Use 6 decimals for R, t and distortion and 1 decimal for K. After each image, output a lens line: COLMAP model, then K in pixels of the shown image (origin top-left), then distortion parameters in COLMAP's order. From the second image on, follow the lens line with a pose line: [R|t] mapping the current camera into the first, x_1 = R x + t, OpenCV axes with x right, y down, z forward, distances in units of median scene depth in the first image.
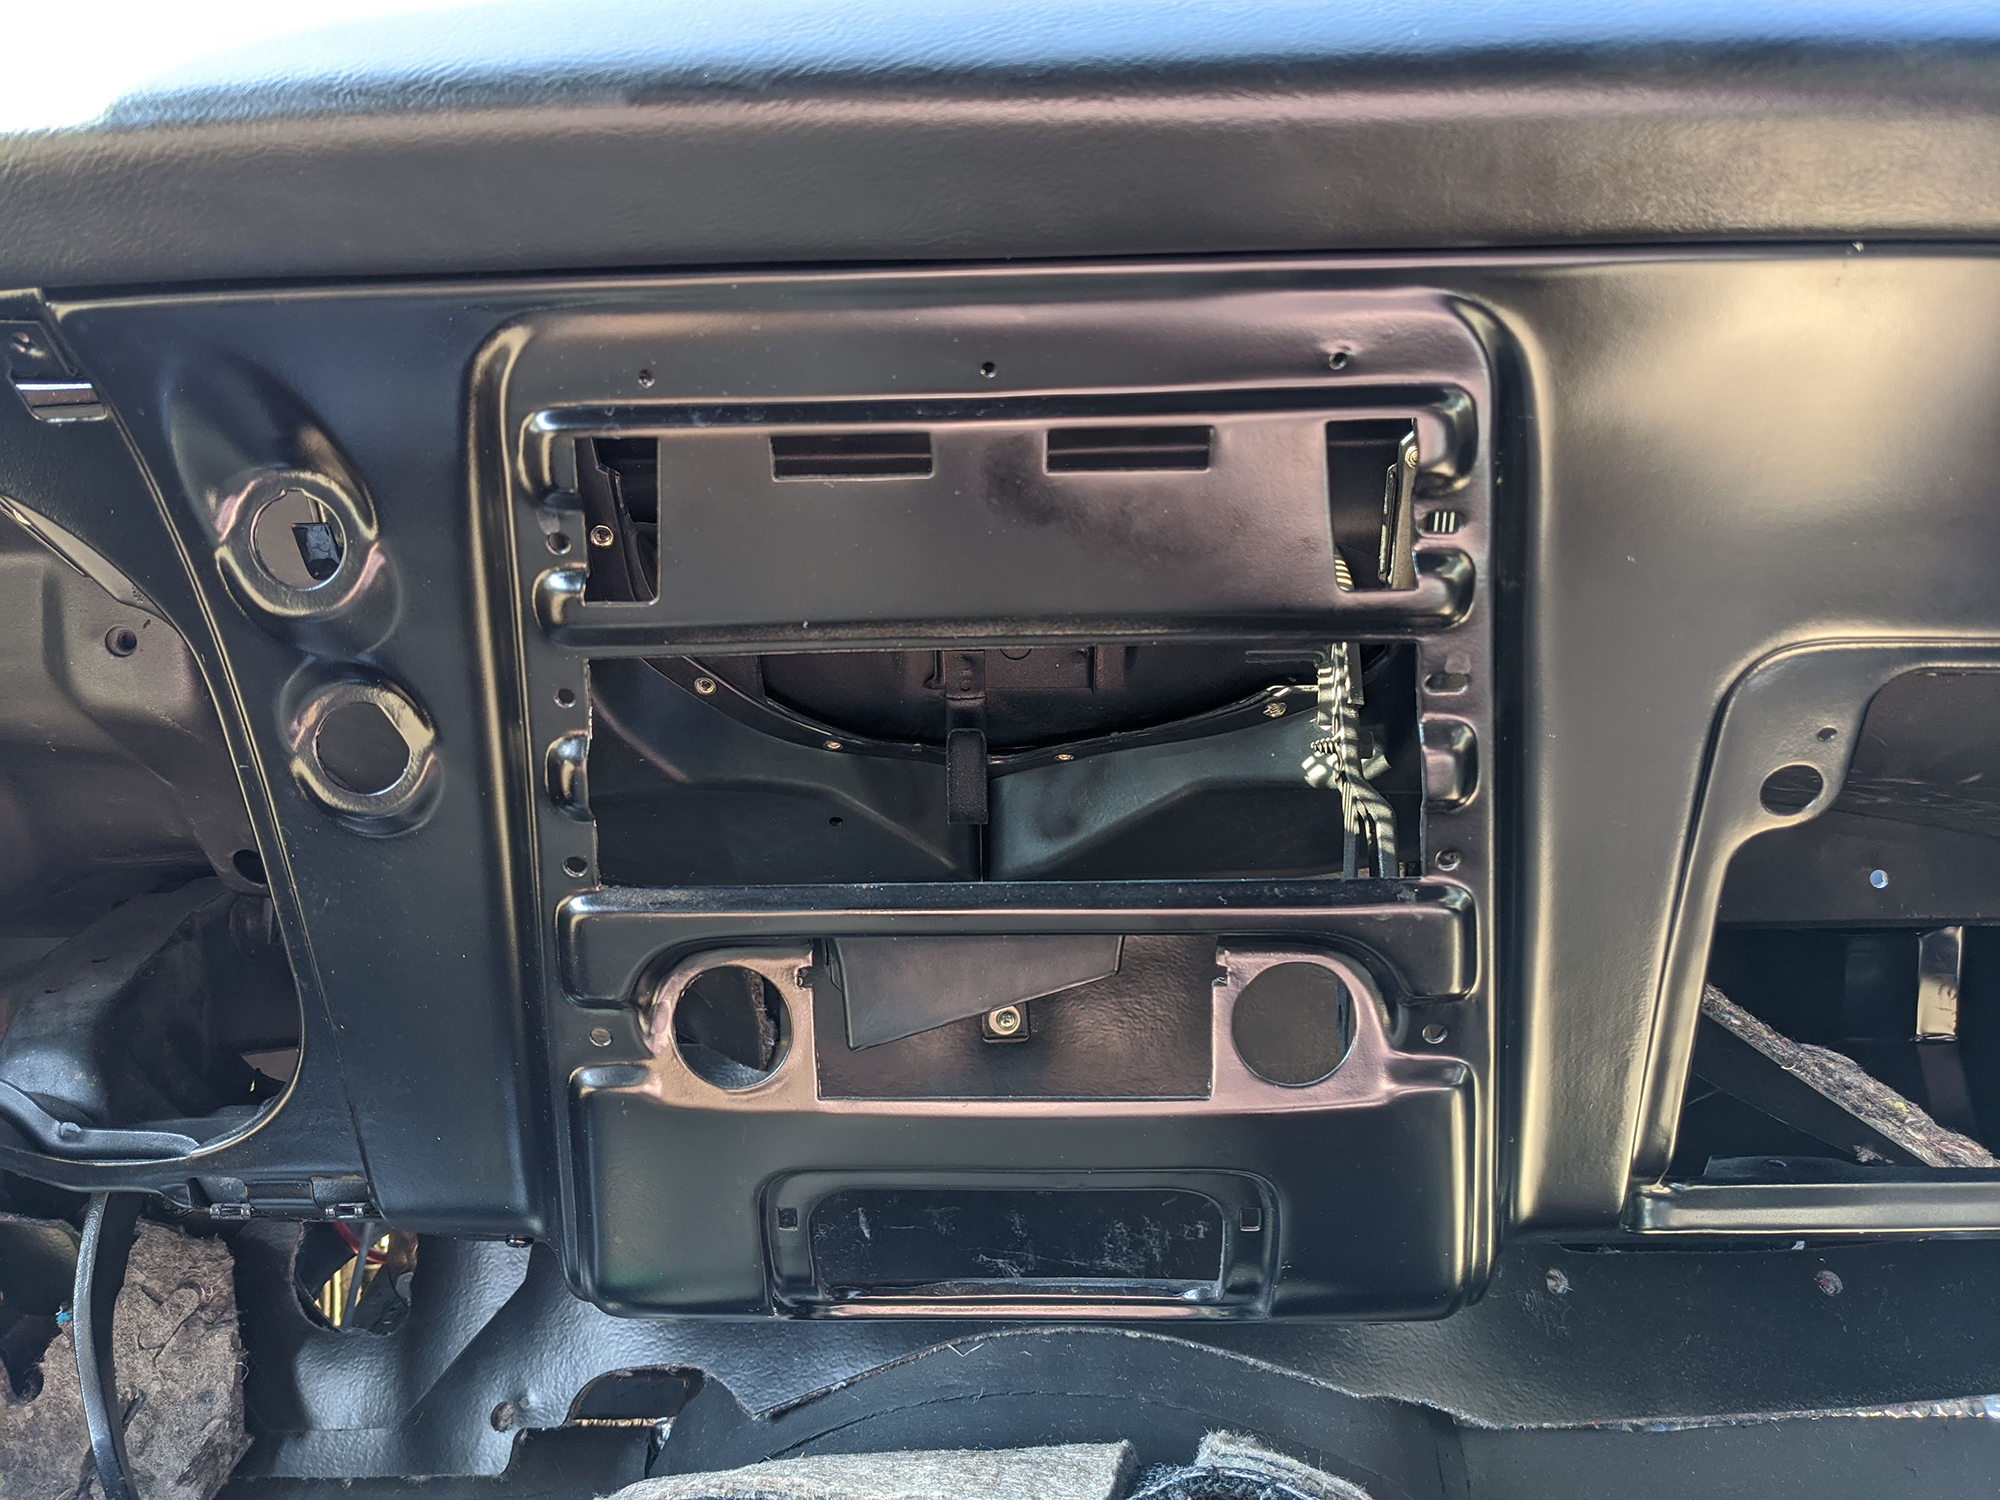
lens RADIAL K [[1611.6, 0, 958.8], [0, 1611.6, 747.0], [0, 0, 1]] dist [0.037155, -0.069899]
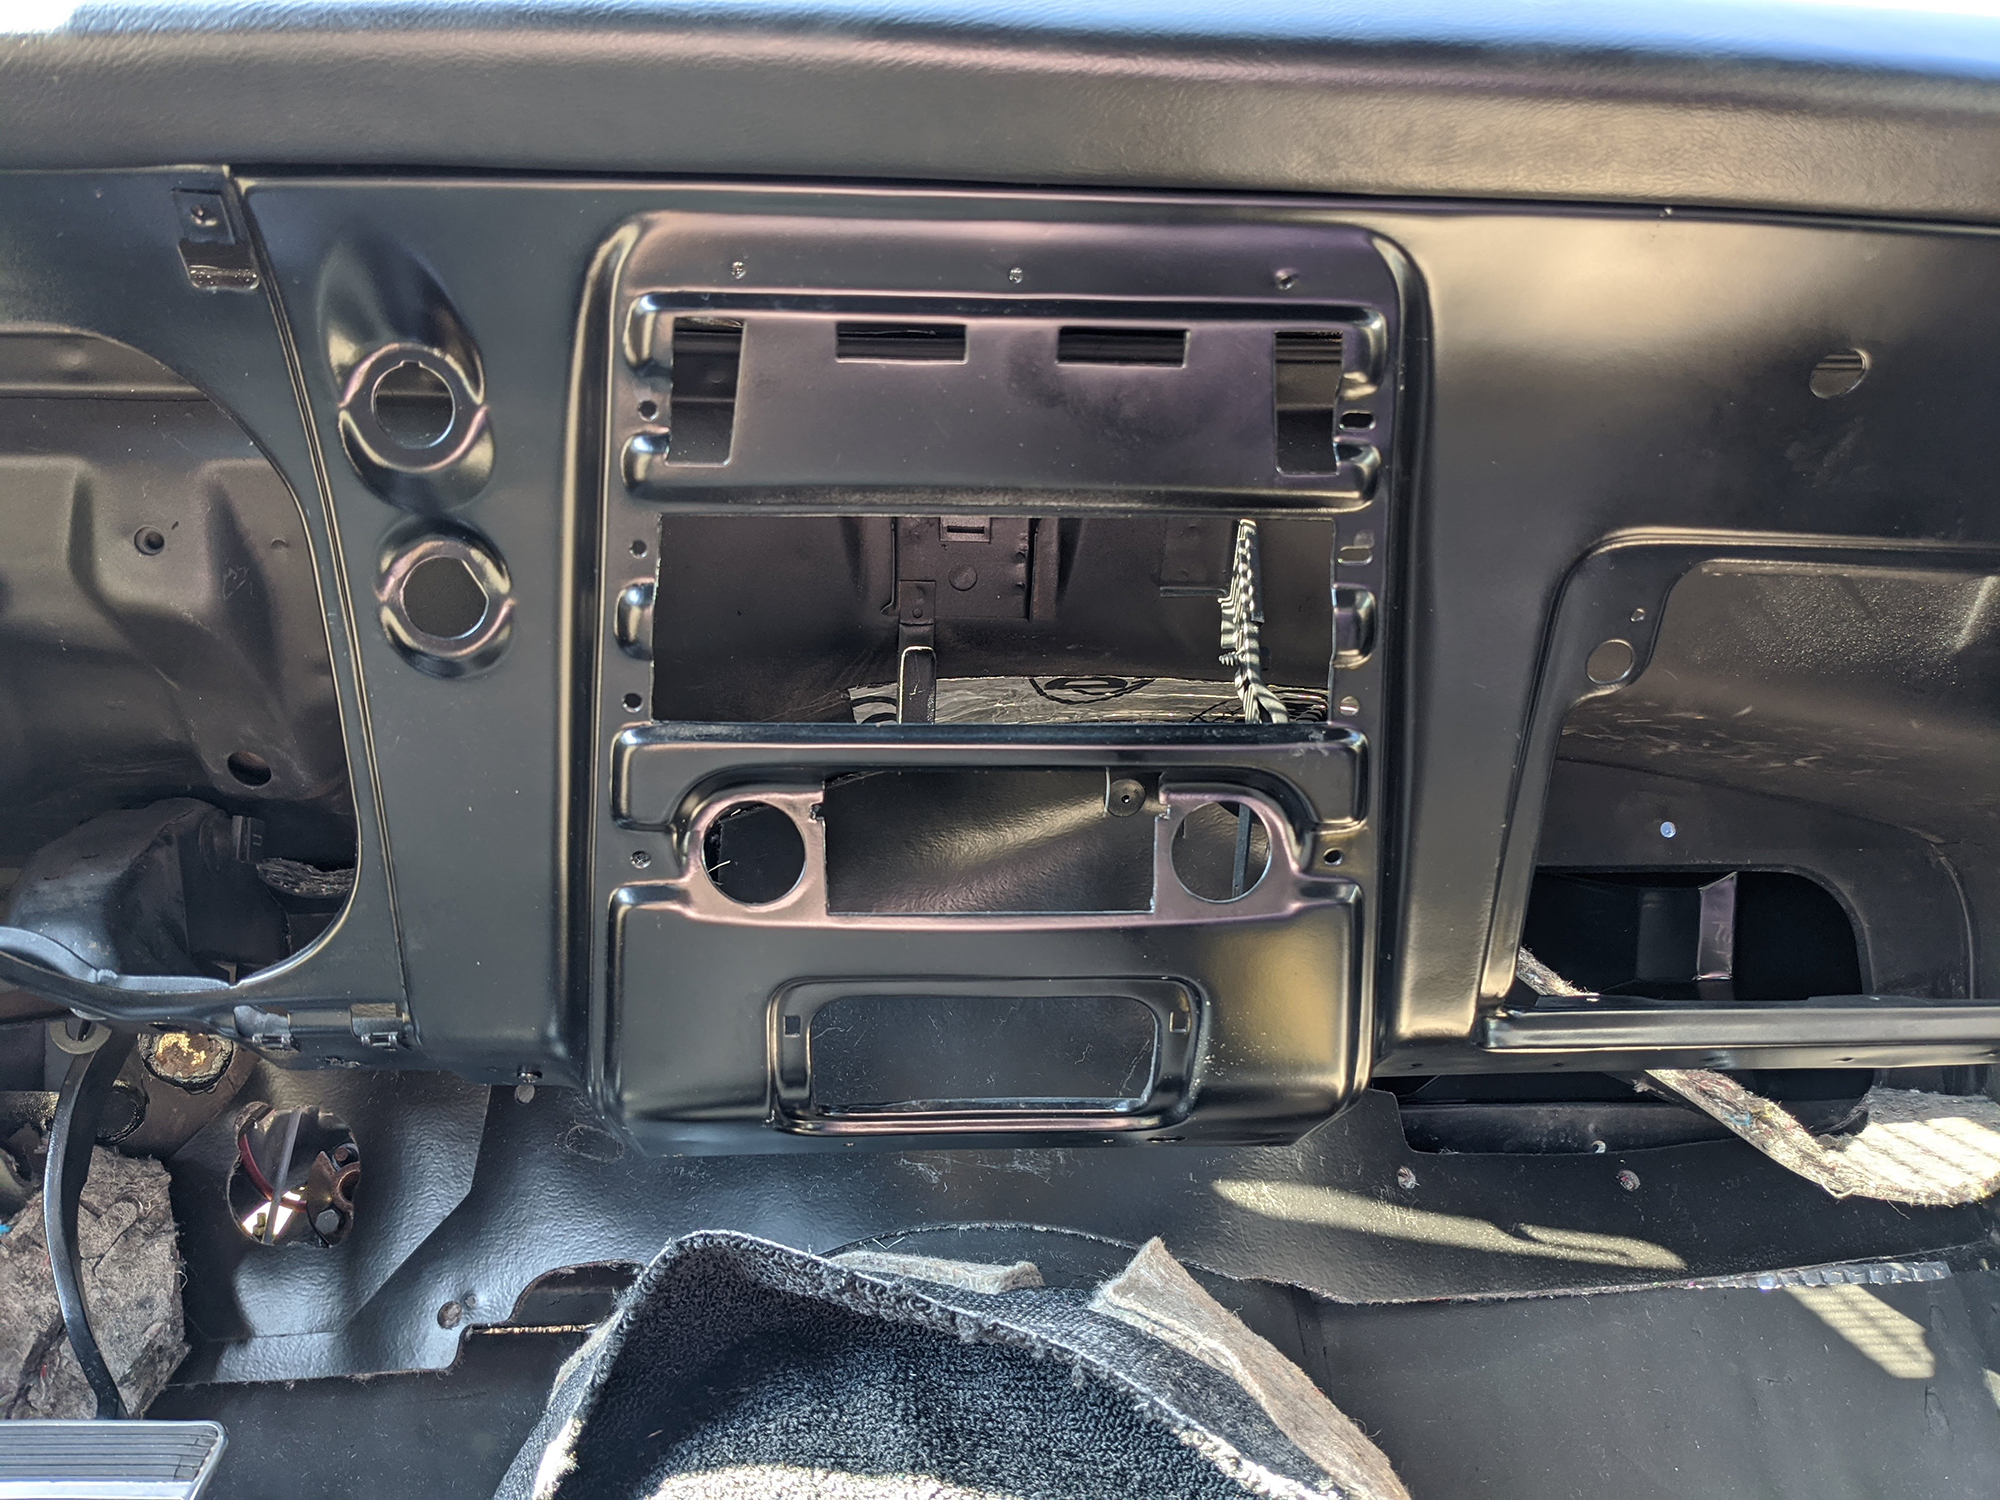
lens RADIAL K [[1611.6, 0, 984.5], [0, 1611.6, 759.6], [0, 0, 1]] dist [0.037155, -0.069899]
pose [[0.992882, 0.017690, 0.117781, -0.111052], [-0.014073, 0.999406, -0.031468, 0.137740], [-0.118268, 0.029587, 0.992541, -0.178442]]
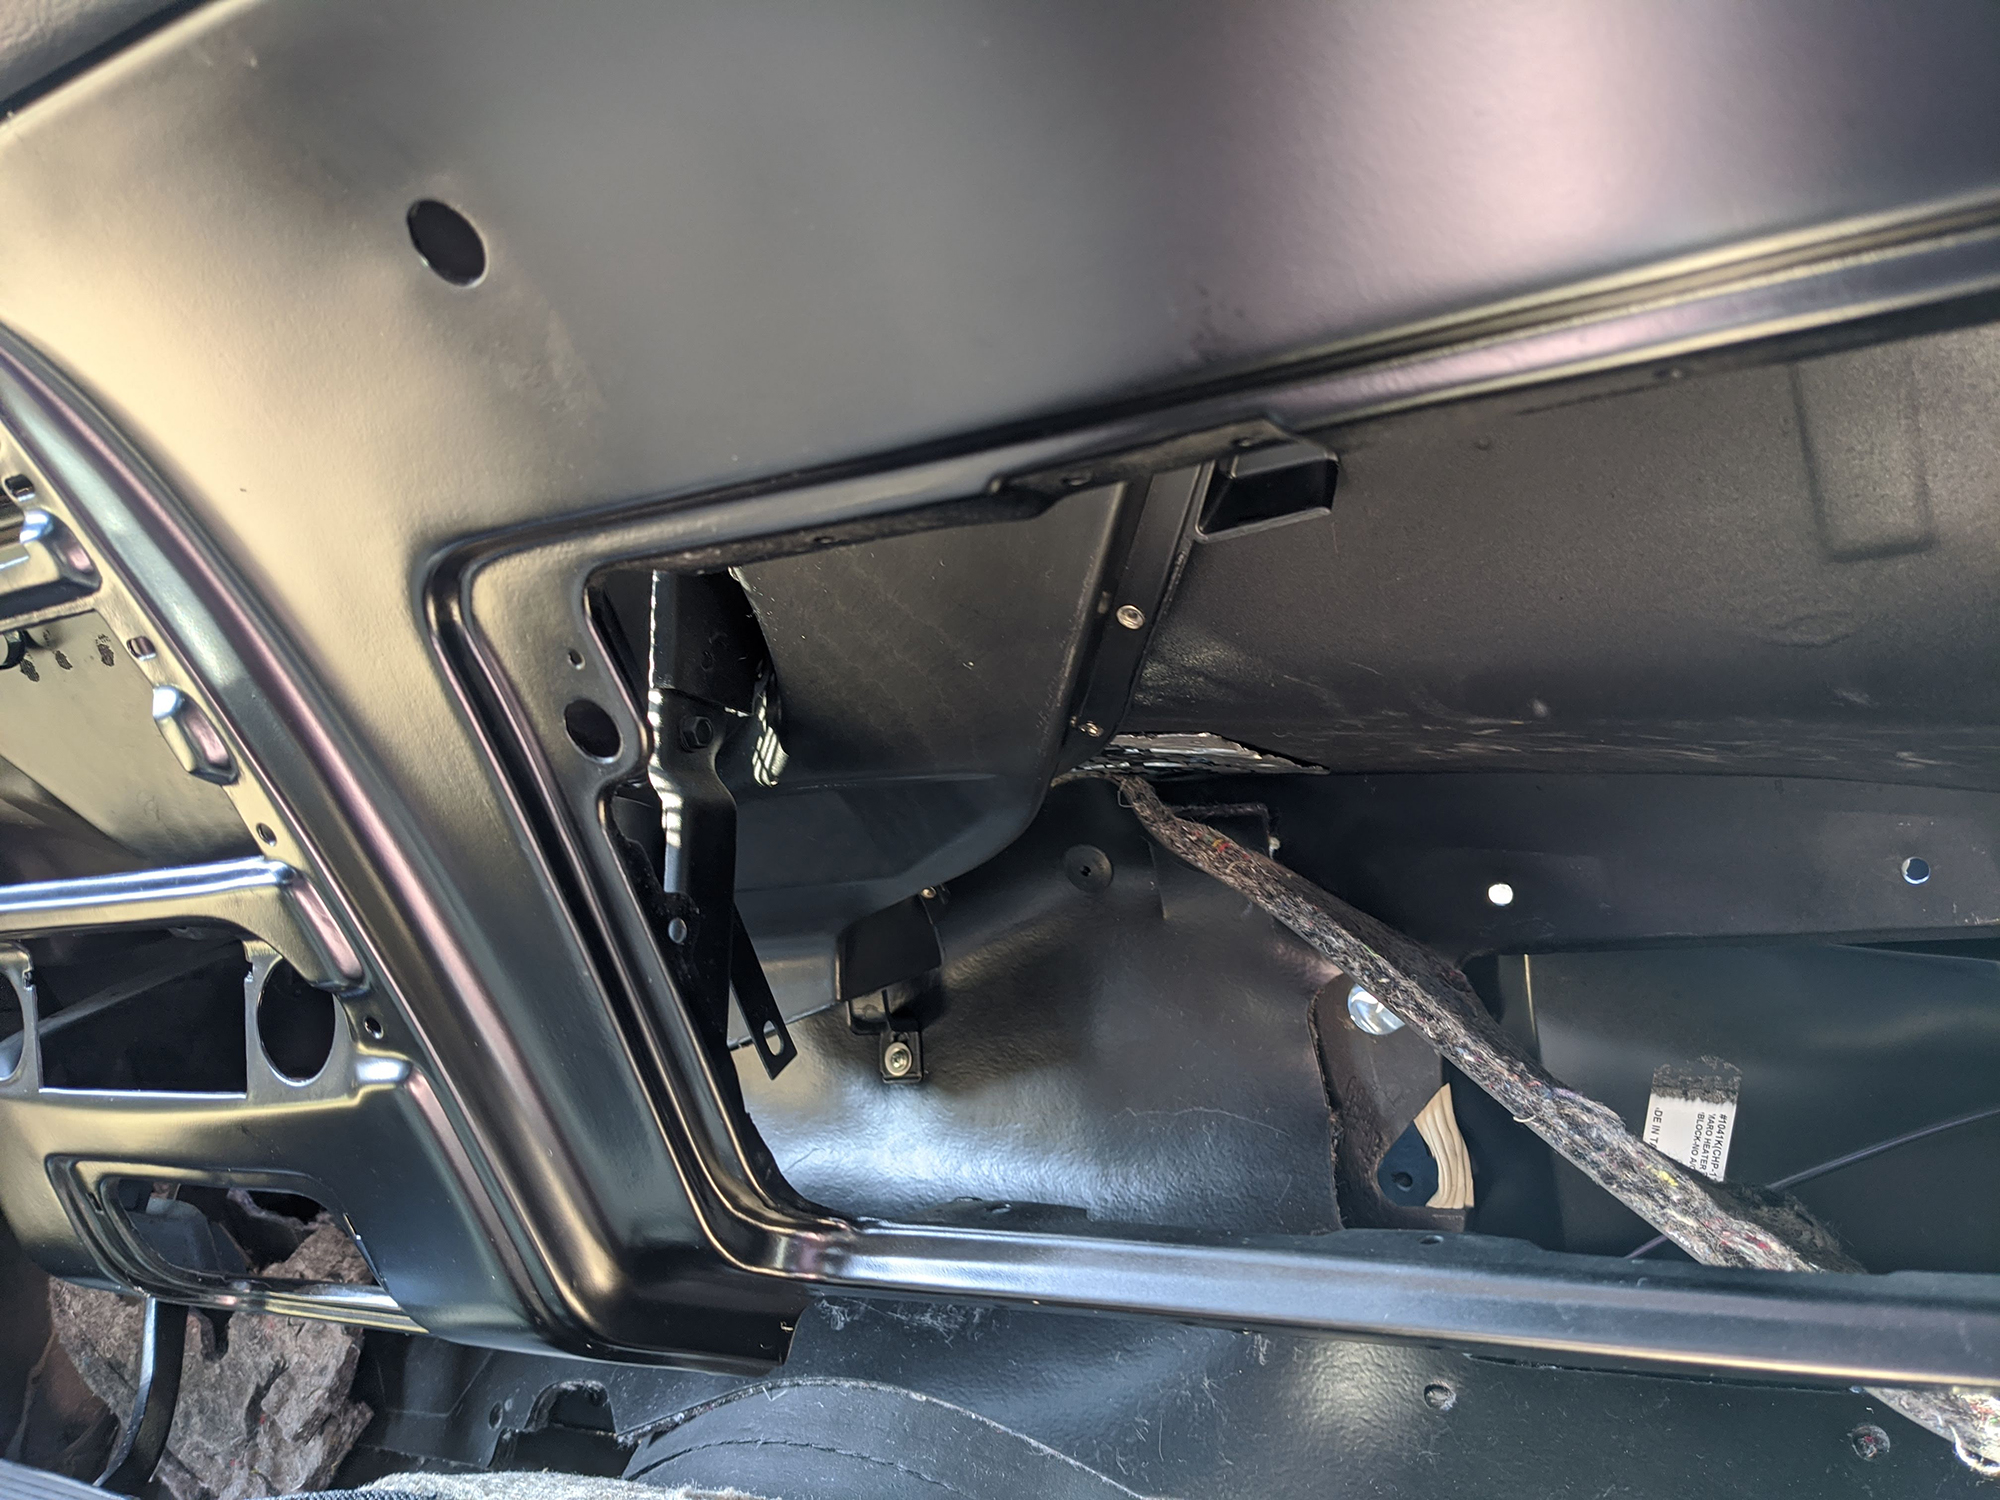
lens RADIAL K [[1611.6, 0, 1003.1], [0, 1611.6, 755.4], [0, 0, 1]] dist [0.037155, -0.069899]
pose [[0.872690, -0.081271, -0.481463, 1.024095], [0.059157, 0.996385, -0.060963, 0.091589], [0.484677, 0.024720, 0.874344, 0.331511]]
